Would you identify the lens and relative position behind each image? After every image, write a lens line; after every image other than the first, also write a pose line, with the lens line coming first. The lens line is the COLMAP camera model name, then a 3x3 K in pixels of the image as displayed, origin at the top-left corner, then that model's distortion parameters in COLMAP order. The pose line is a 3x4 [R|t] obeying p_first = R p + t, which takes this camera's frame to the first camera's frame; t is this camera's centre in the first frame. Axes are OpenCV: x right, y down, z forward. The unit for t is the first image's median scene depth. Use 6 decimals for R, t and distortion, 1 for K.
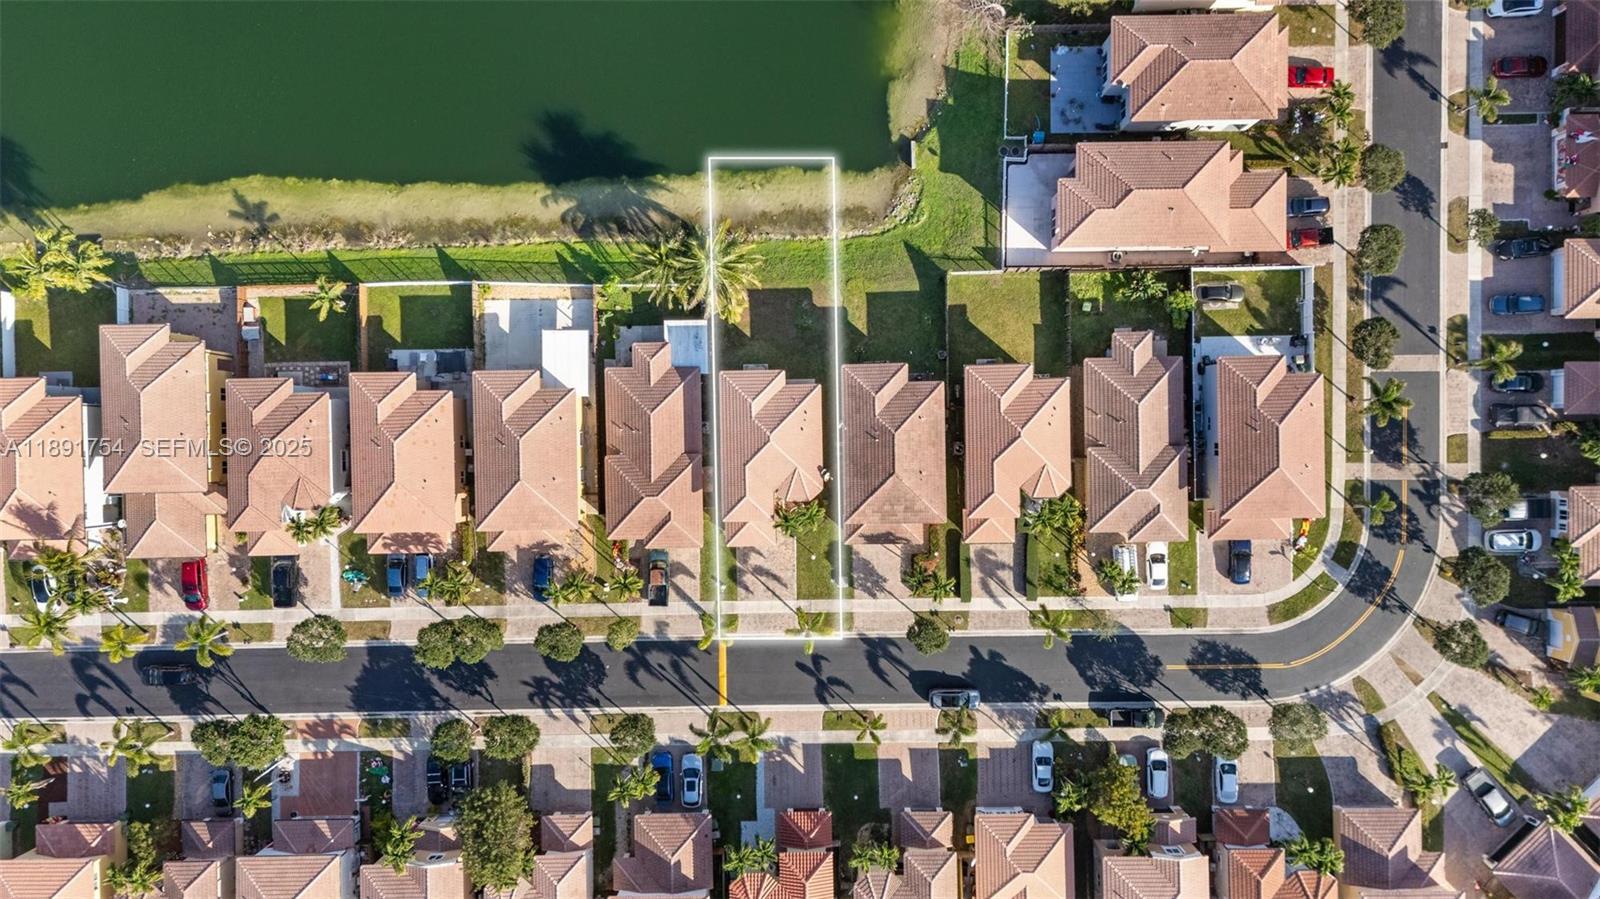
lens RADIAL K [[1233.9, 0, 798.3], [0, 1233.9, 445.0], [0, 0, 1]] dist [0.120003, -0.119757]
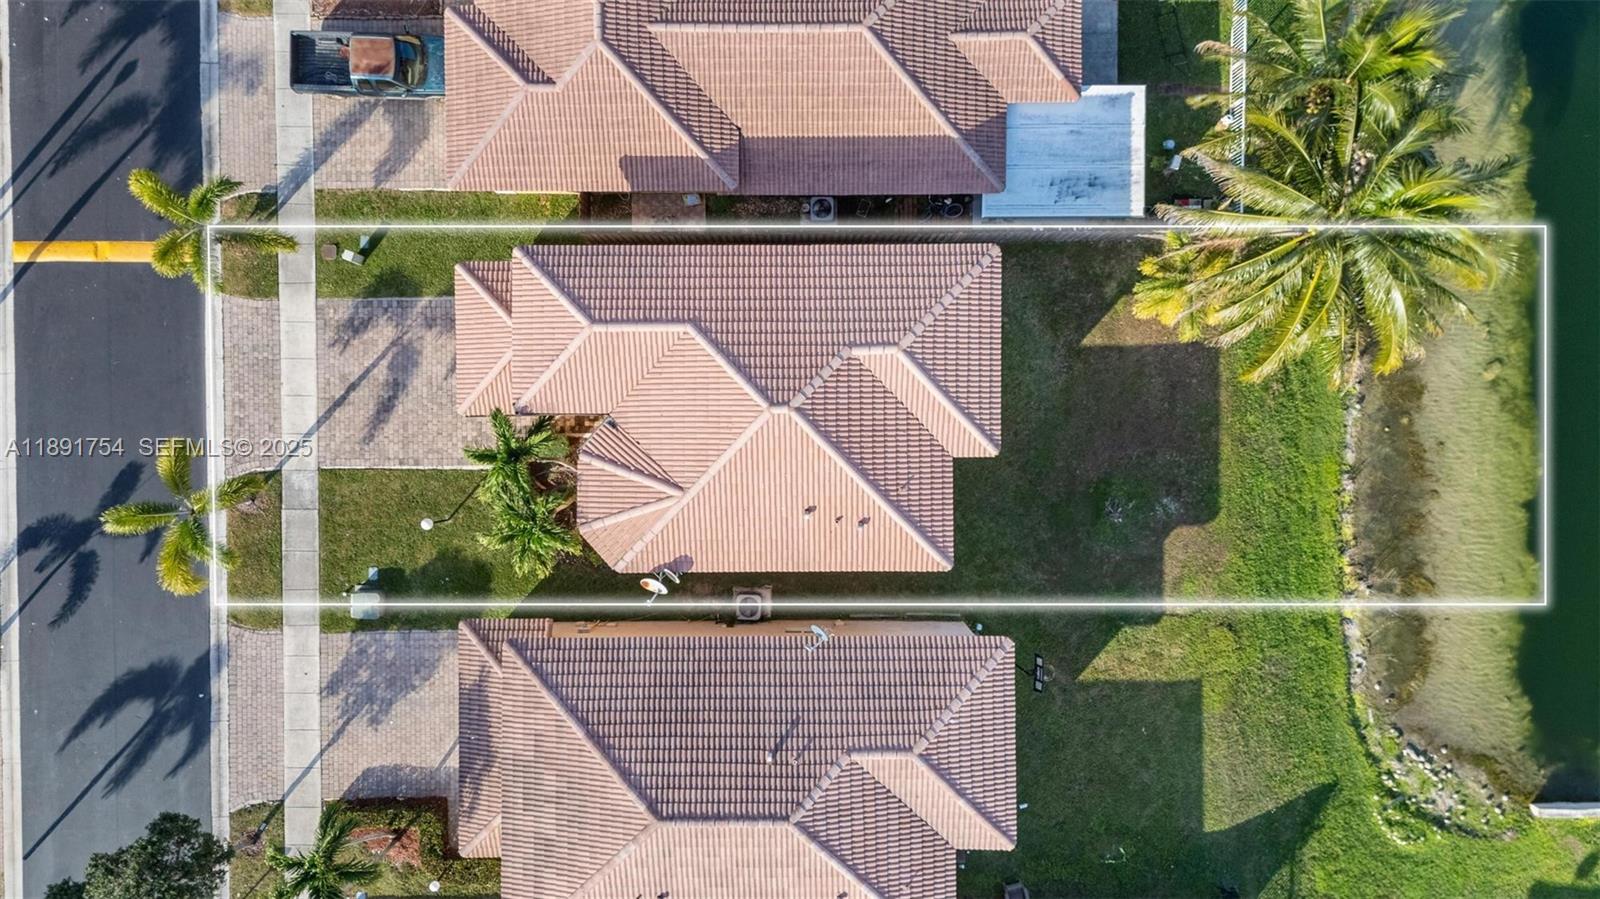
lens RADIAL K [[1233.9, 0, 798.3], [0, 1233.9, 445.0], [0, 0, 1]] dist [0.120003, -0.119757]
pose [[-0.015103, 0.999469, 0.028865, -0.020186], [-0.999882, -0.015020, -0.003084, -0.008109], [-0.002649, -0.028908, 0.999579, 0.648460]]
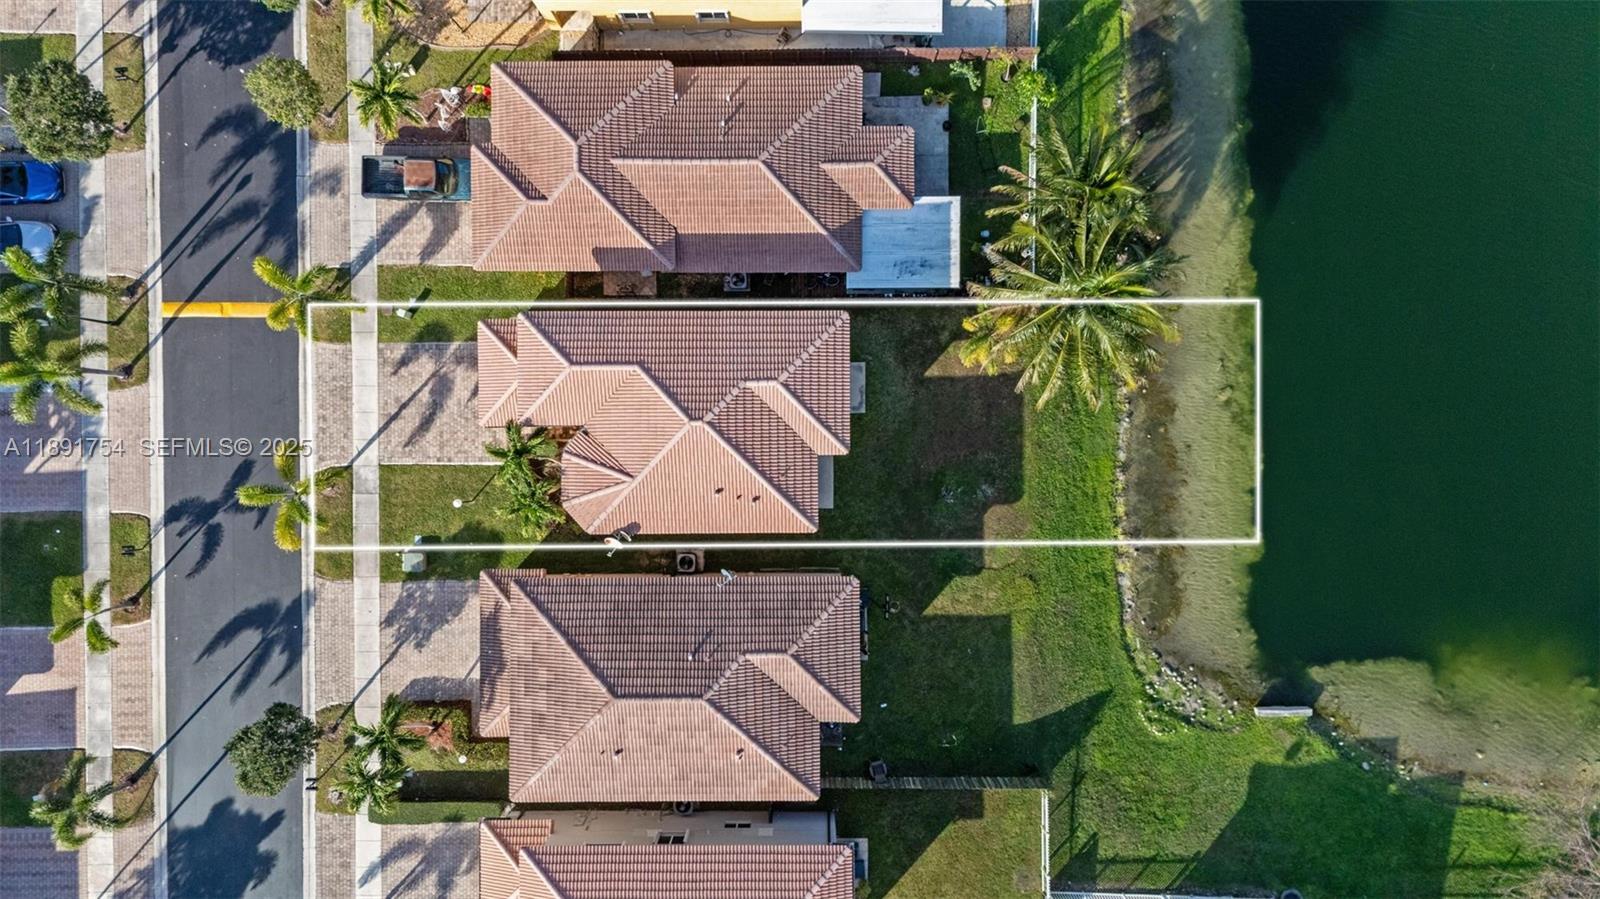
lens RADIAL K [[1233.9, 0, 798.3], [0, 1233.9, 445.0], [0, 0, 1]] dist [0.120003, -0.119757]
pose [[-0.014632, 0.999627, 0.023040, -0.022750], [-0.999888, -0.014703, 0.002927, -0.040602], [0.003264, -0.022994, 0.999730, 0.509940]]
